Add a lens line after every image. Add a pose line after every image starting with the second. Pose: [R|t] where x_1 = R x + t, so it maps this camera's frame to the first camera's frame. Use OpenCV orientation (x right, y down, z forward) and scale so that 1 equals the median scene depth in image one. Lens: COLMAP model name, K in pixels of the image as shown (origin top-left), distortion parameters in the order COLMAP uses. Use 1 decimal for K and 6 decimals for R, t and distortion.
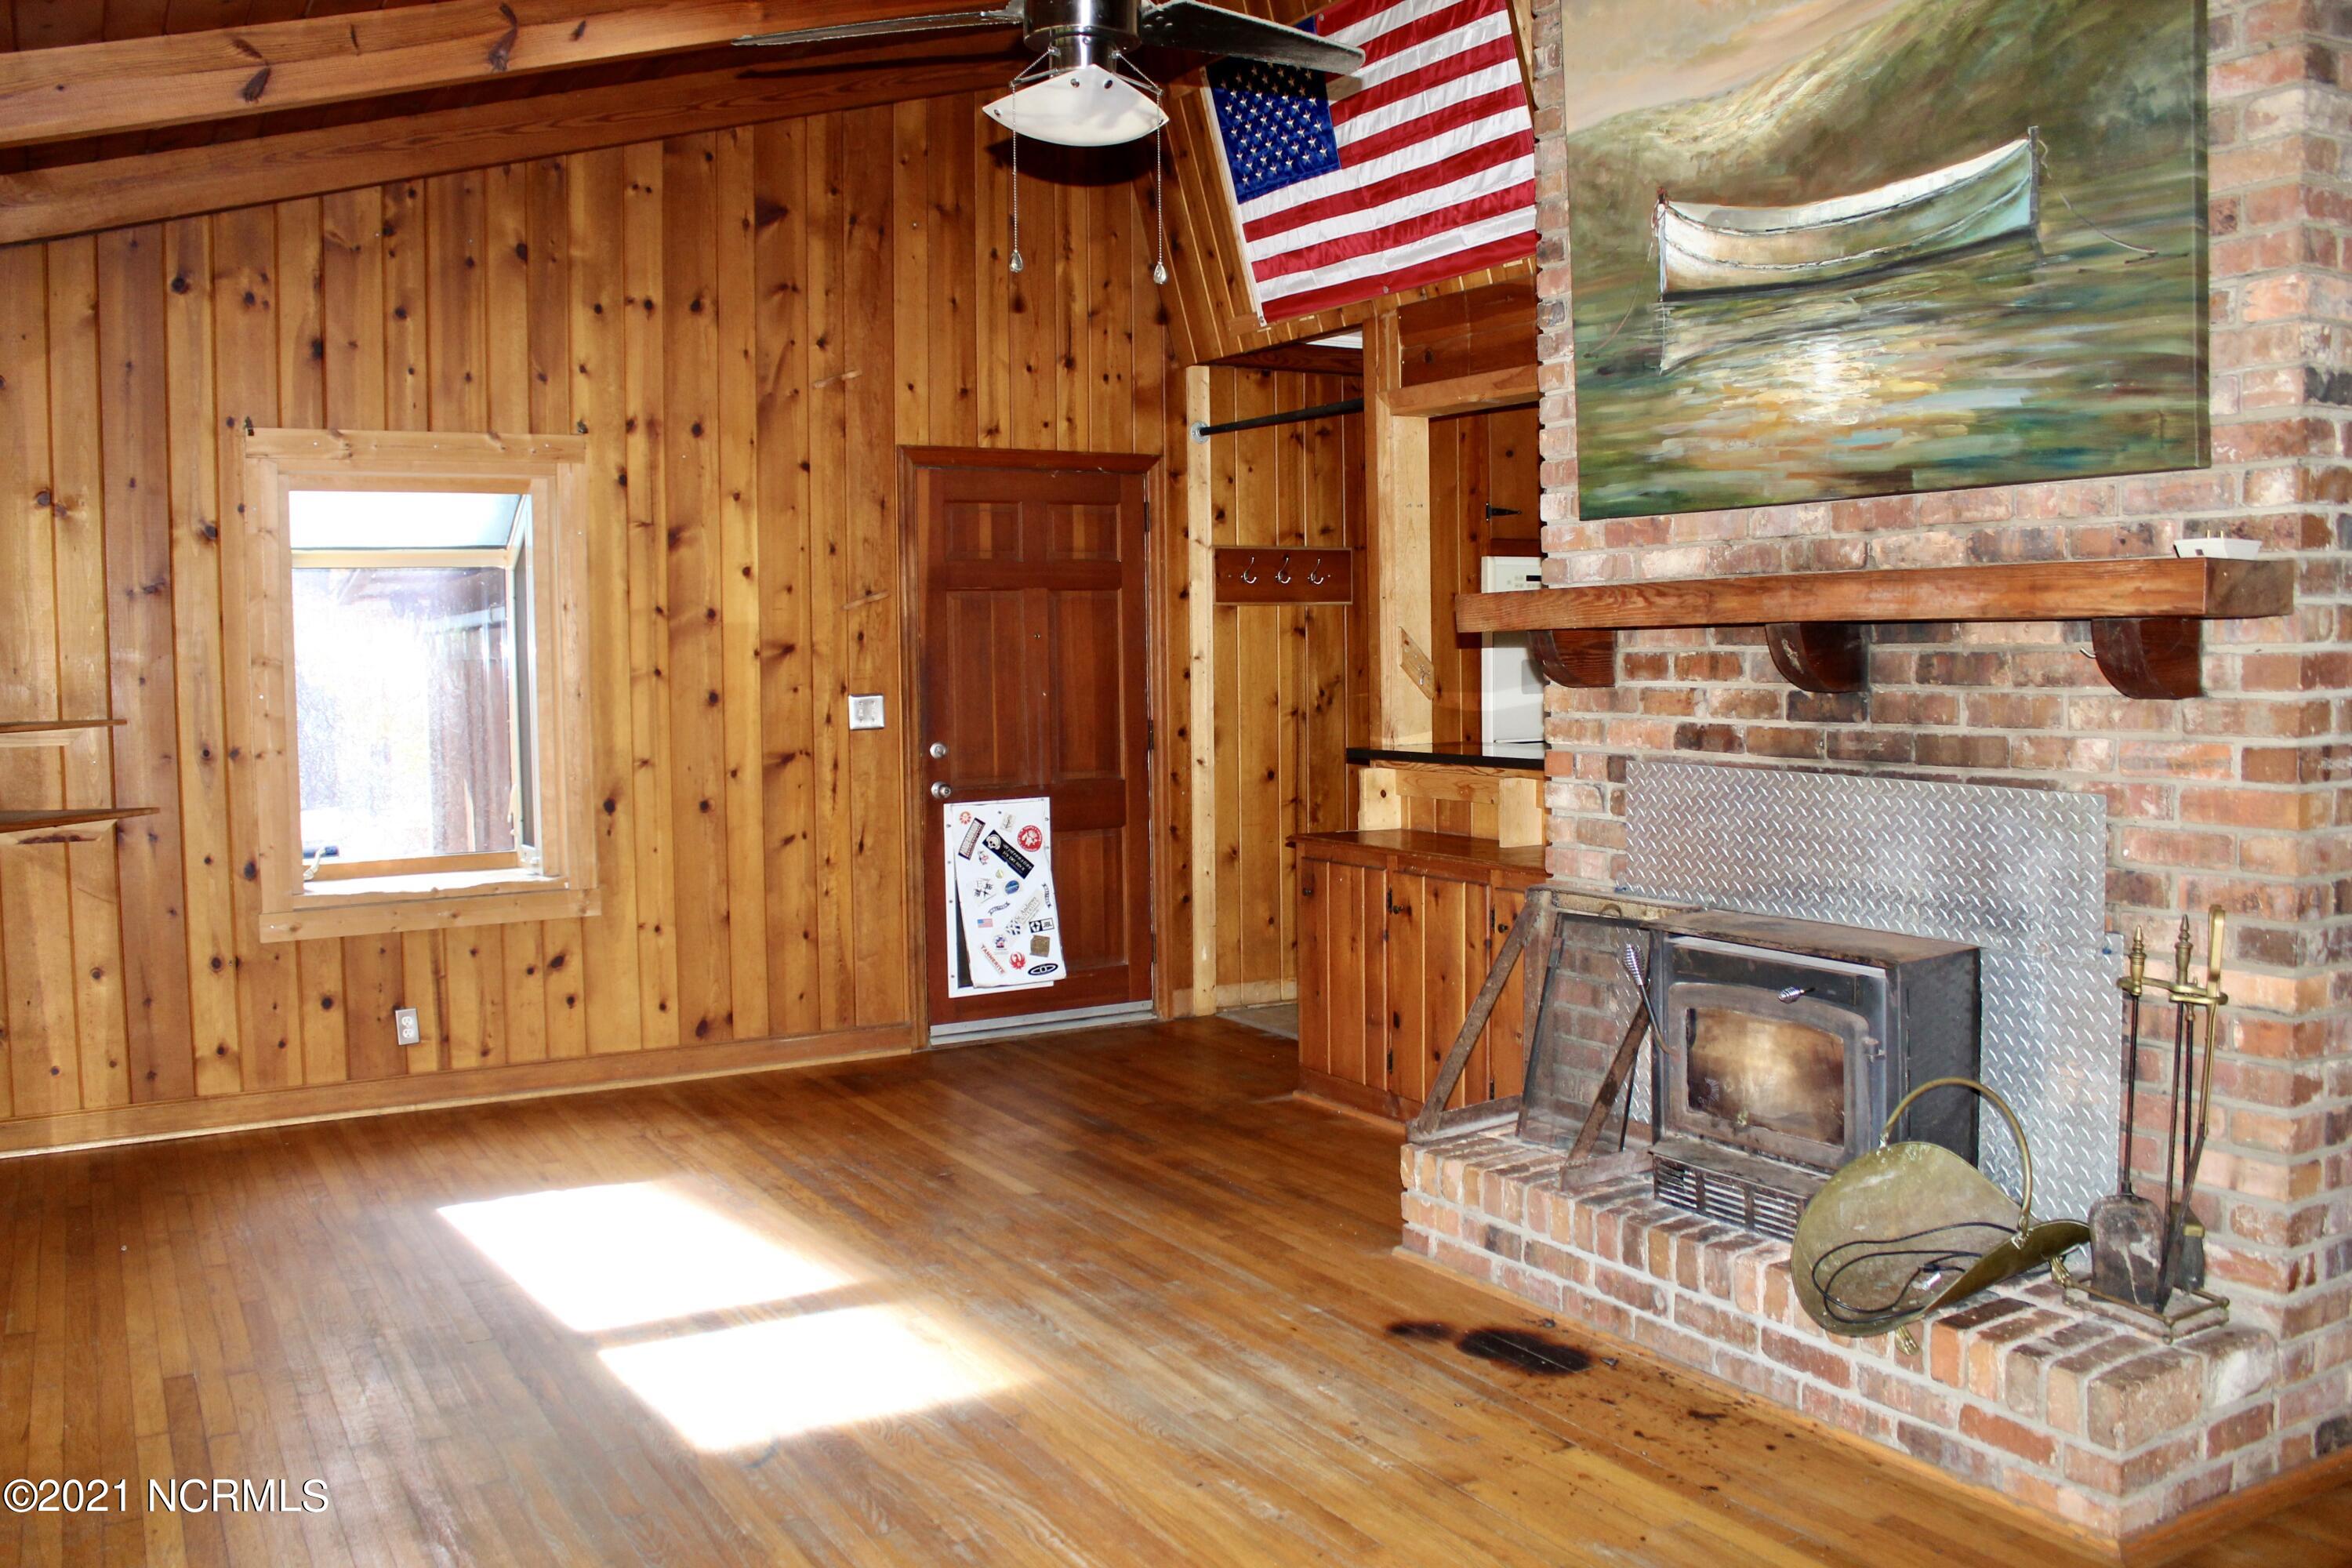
lens RADIAL K [[1988.8, 0, 1154.2], [0, 1988.8, 774.6], [0, 0, 1]] dist [-0.115634, 0.074424]
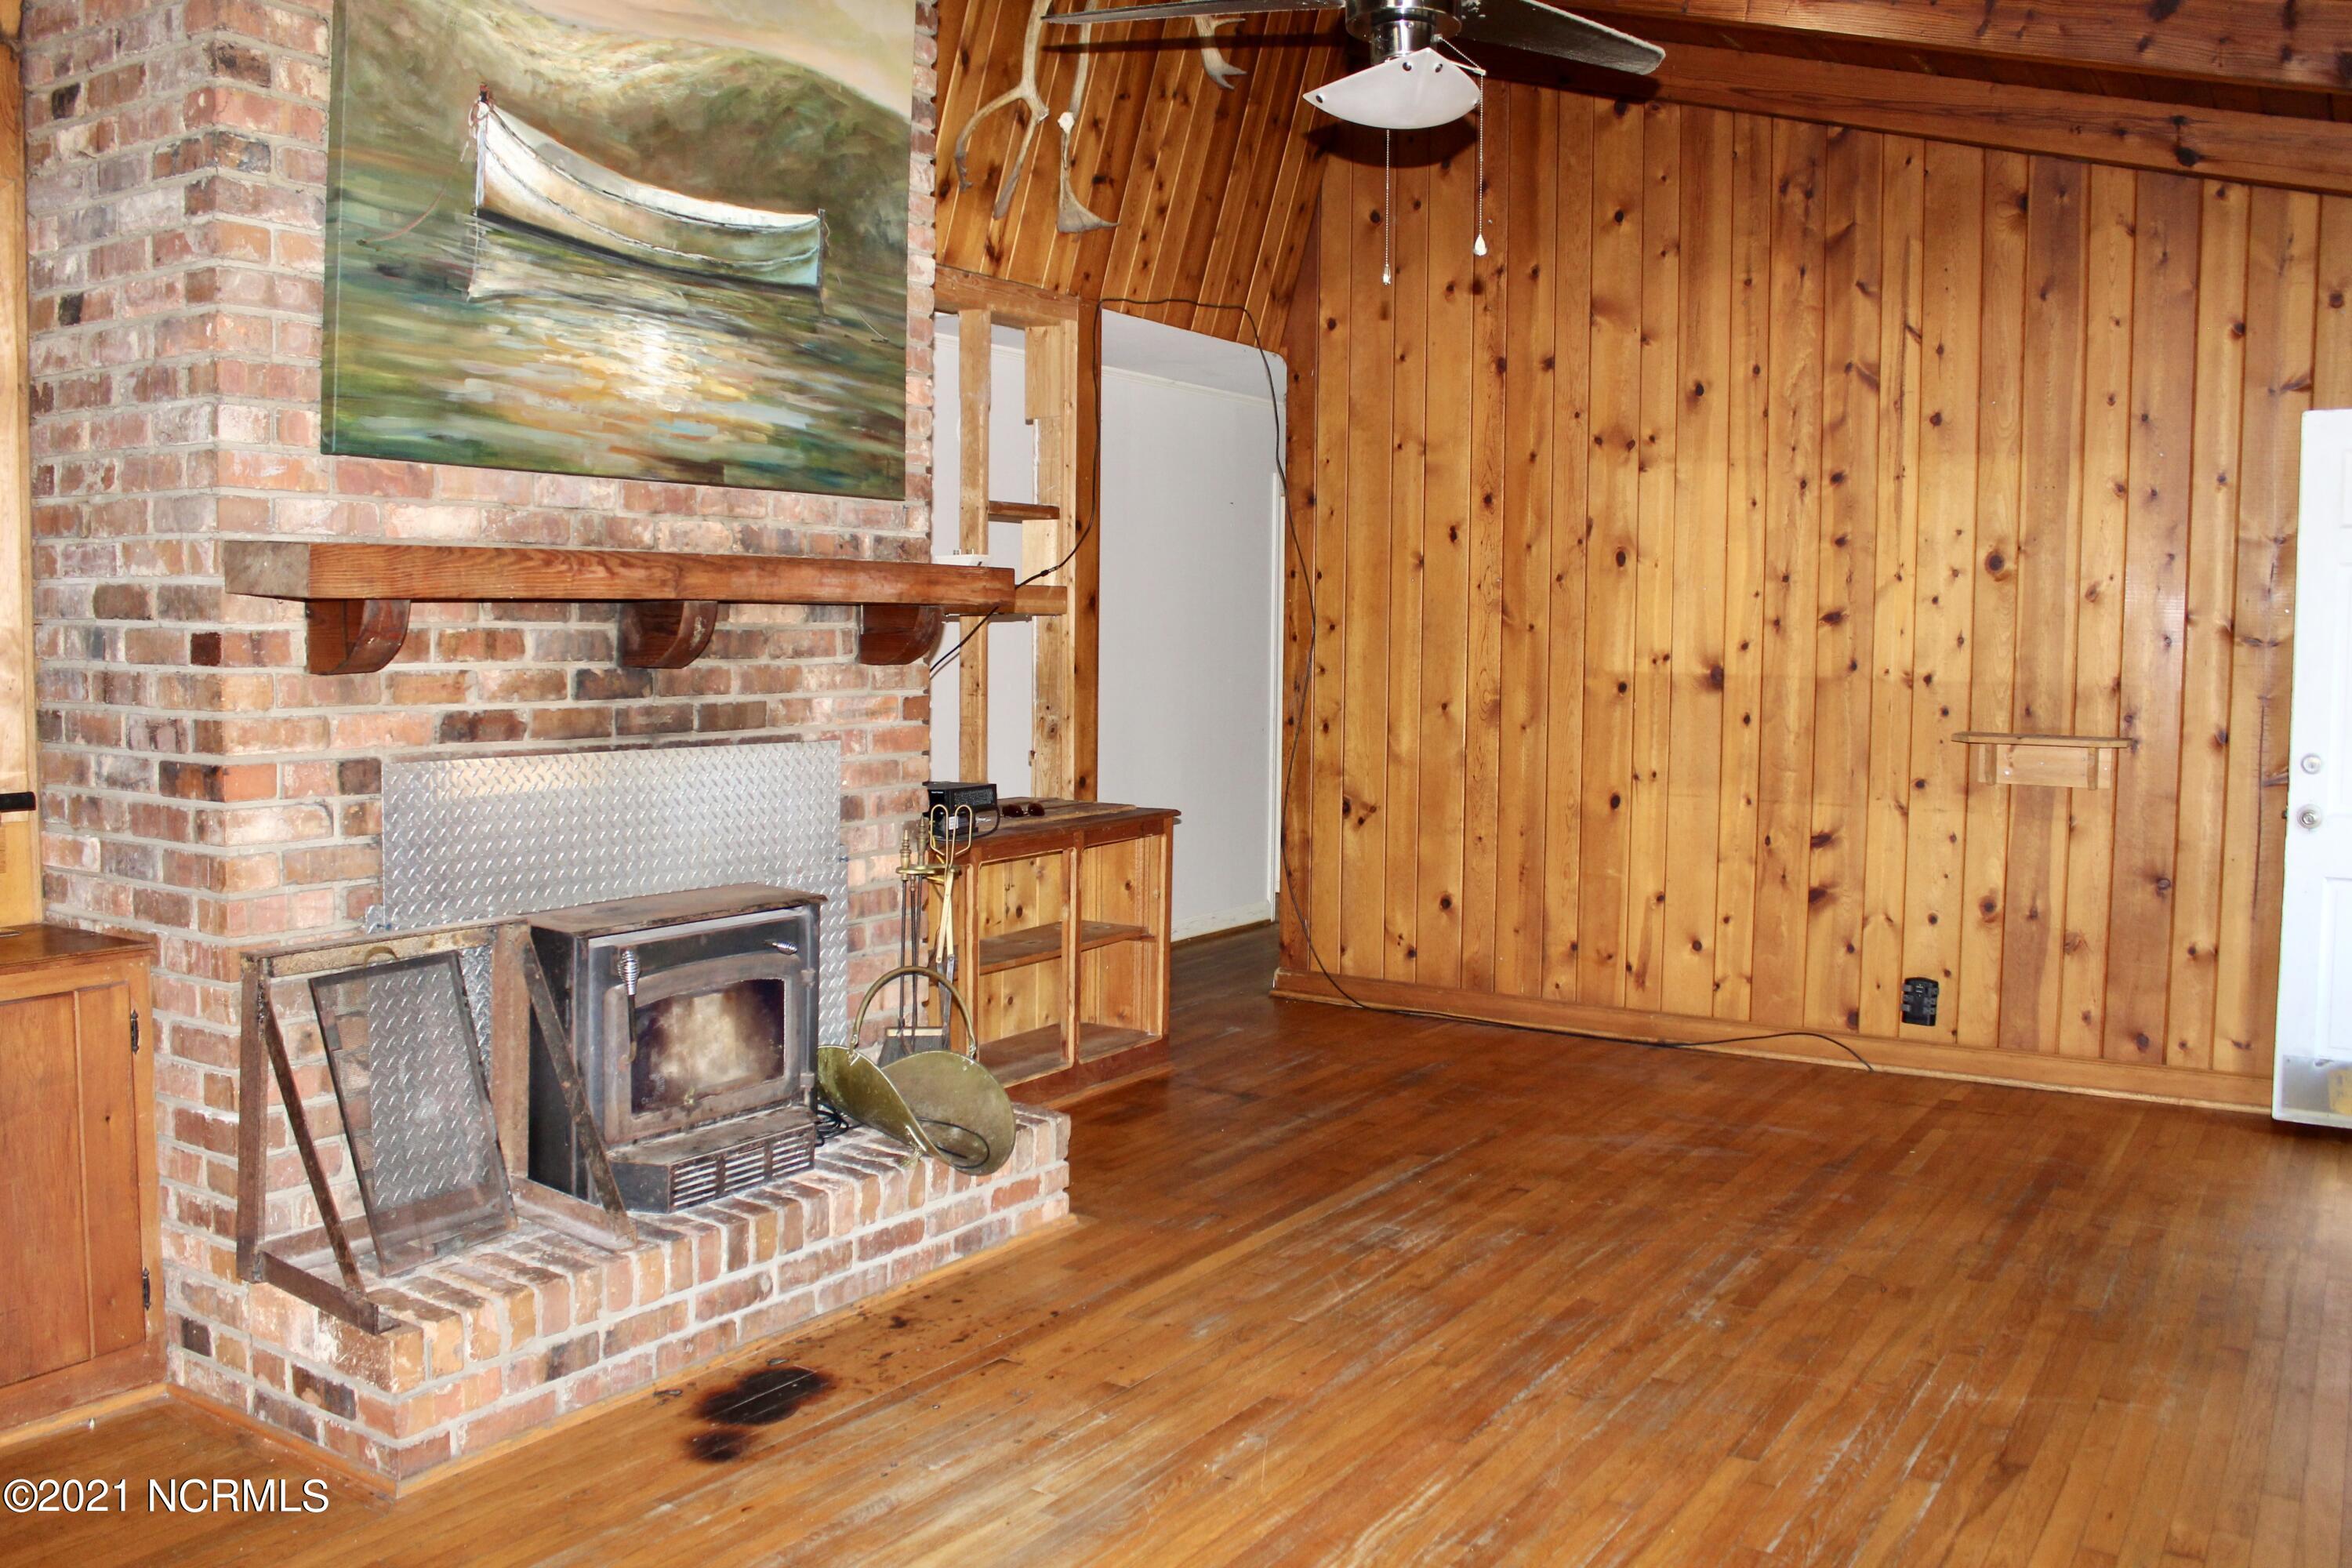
lens RADIAL K [[1988.8, 0, 1174.4], [0, 1988.8, 773.5], [0, 0, 1]] dist [-0.115634, 0.074424]
pose [[-0.457434, -0.053153, 0.887654, -0.681701], [0.055681, 0.994541, 0.088247, -0.061808], [-0.887499, 0.089792, -0.451977, 1.203630]]
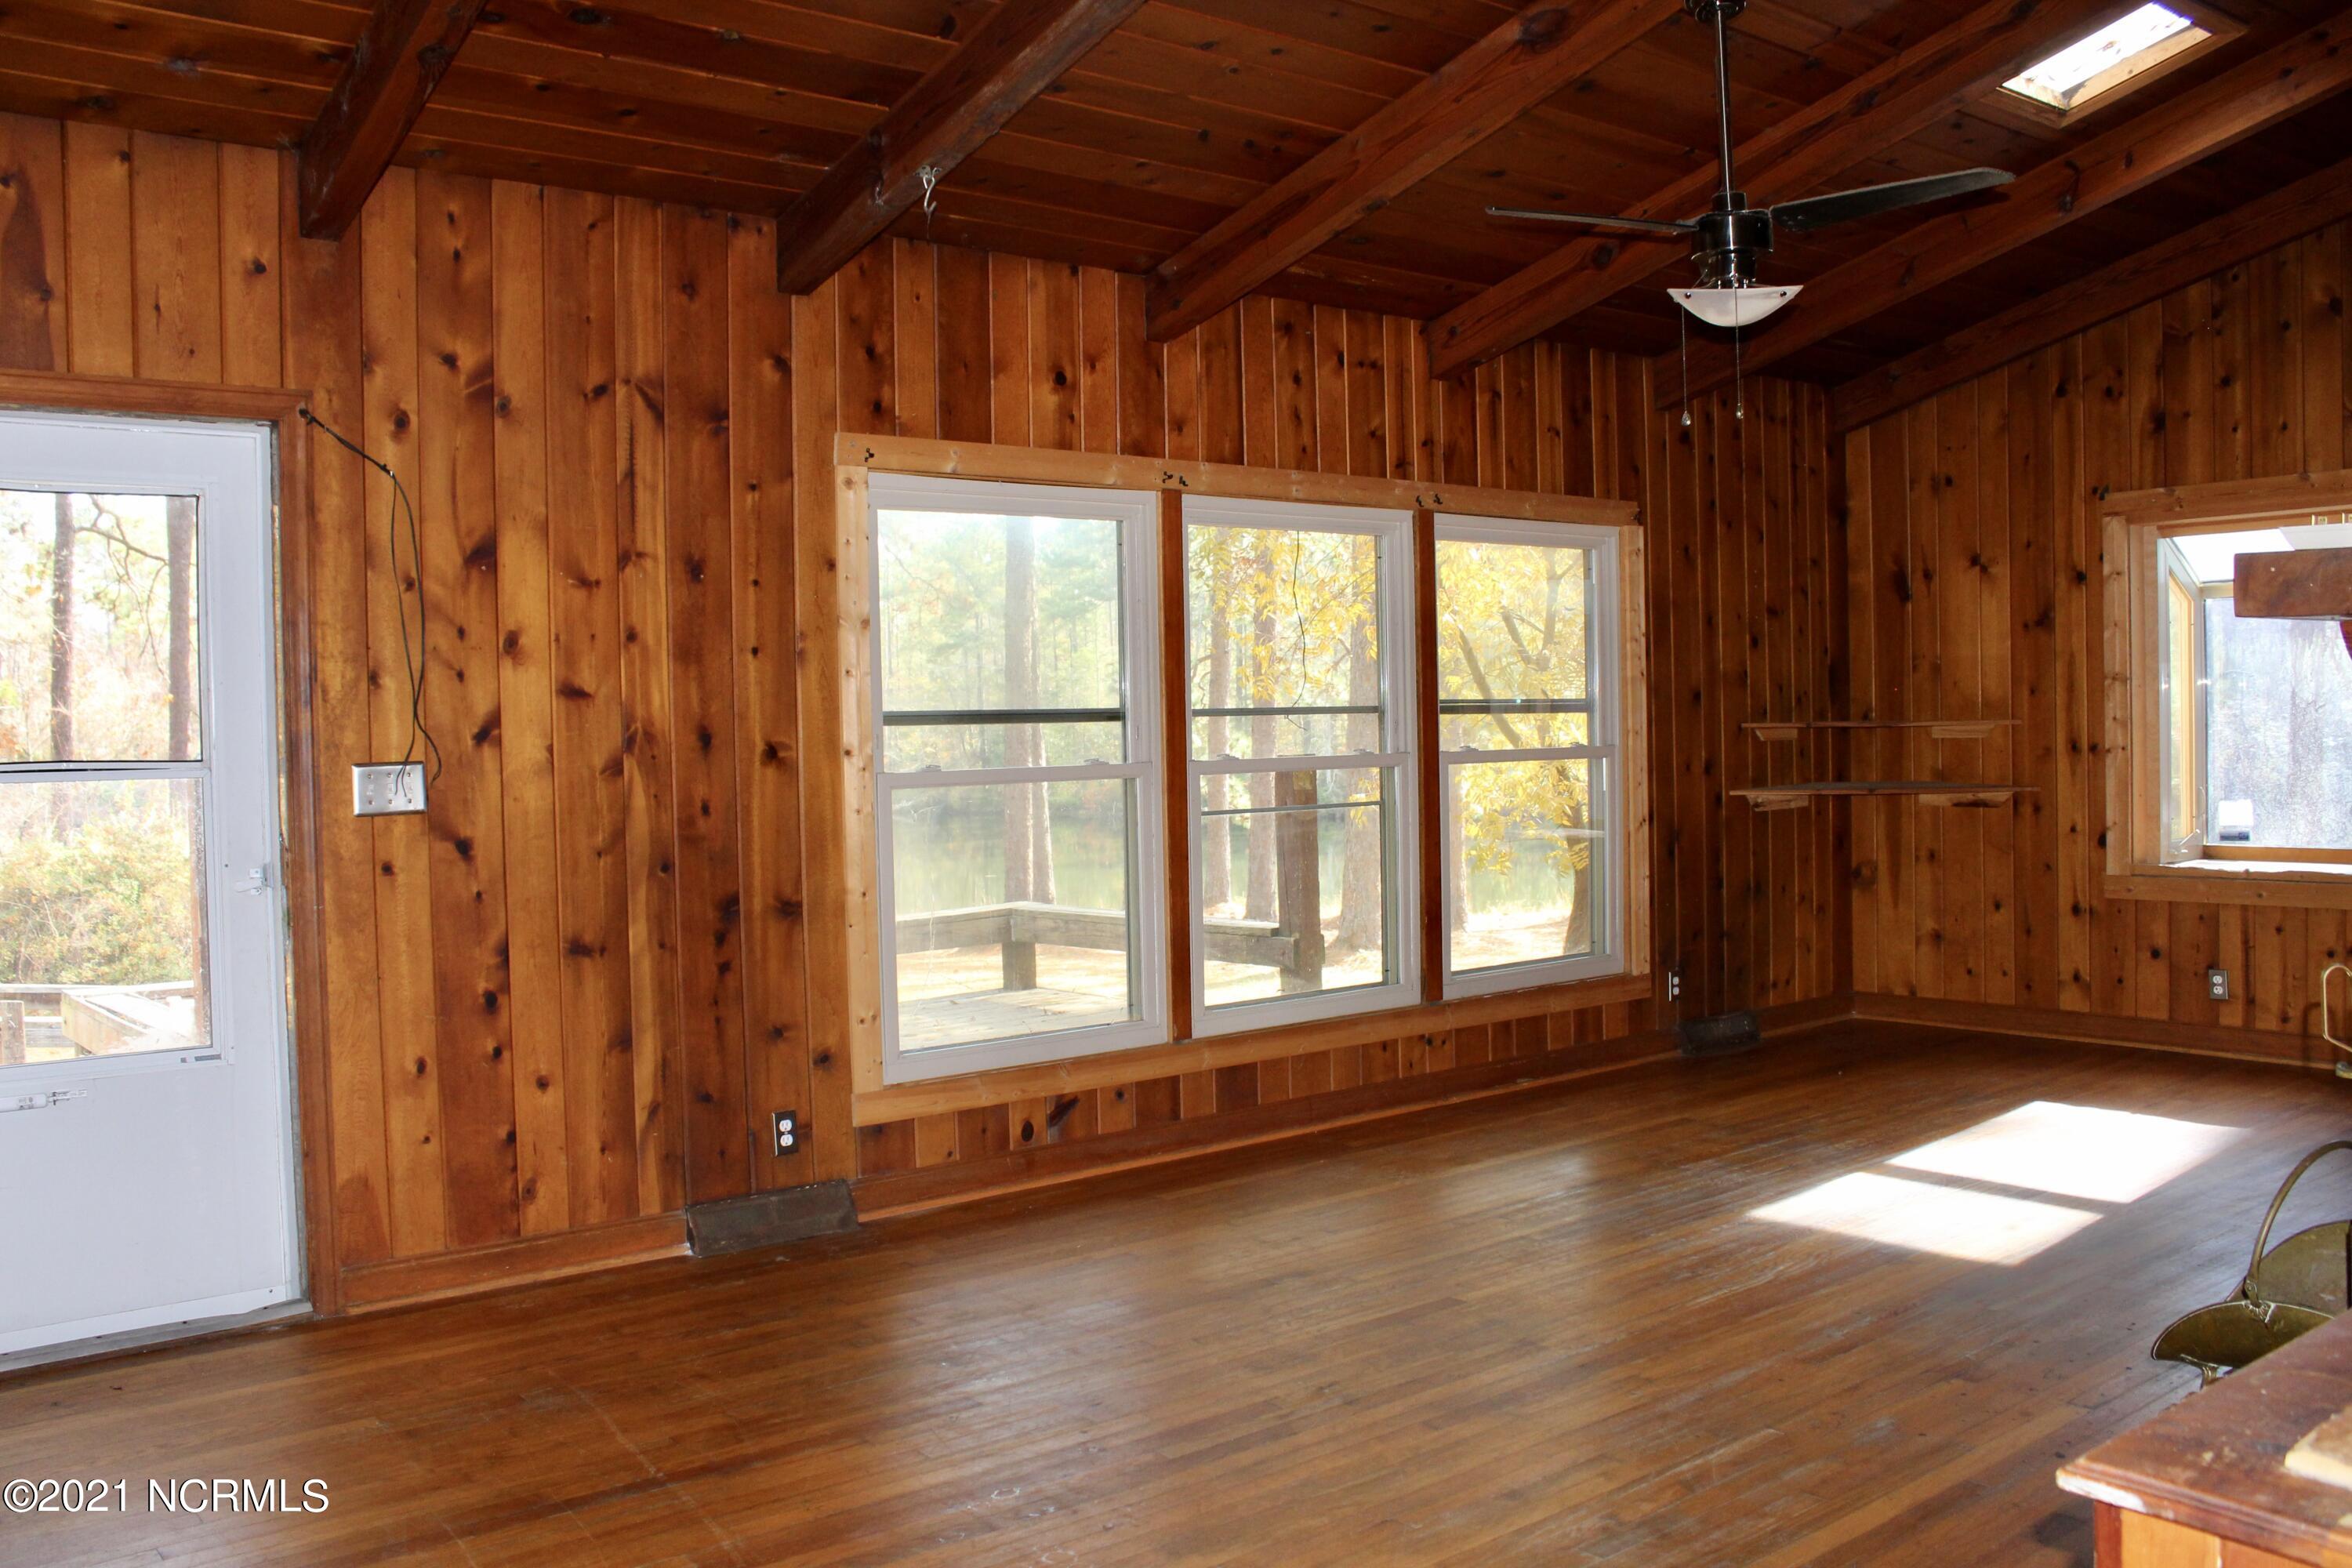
lens RADIAL K [[1988.8, 0, 1167.4], [0, 1988.8, 790.6], [0, 0, 1]] dist [-0.115634, 0.074424]
pose [[0.153452, 0.046460, -0.987063, 1.012250], [-0.042815, 0.998269, 0.040332, -0.012002], [0.987228, 0.036072, 0.155176, 0.284789]]
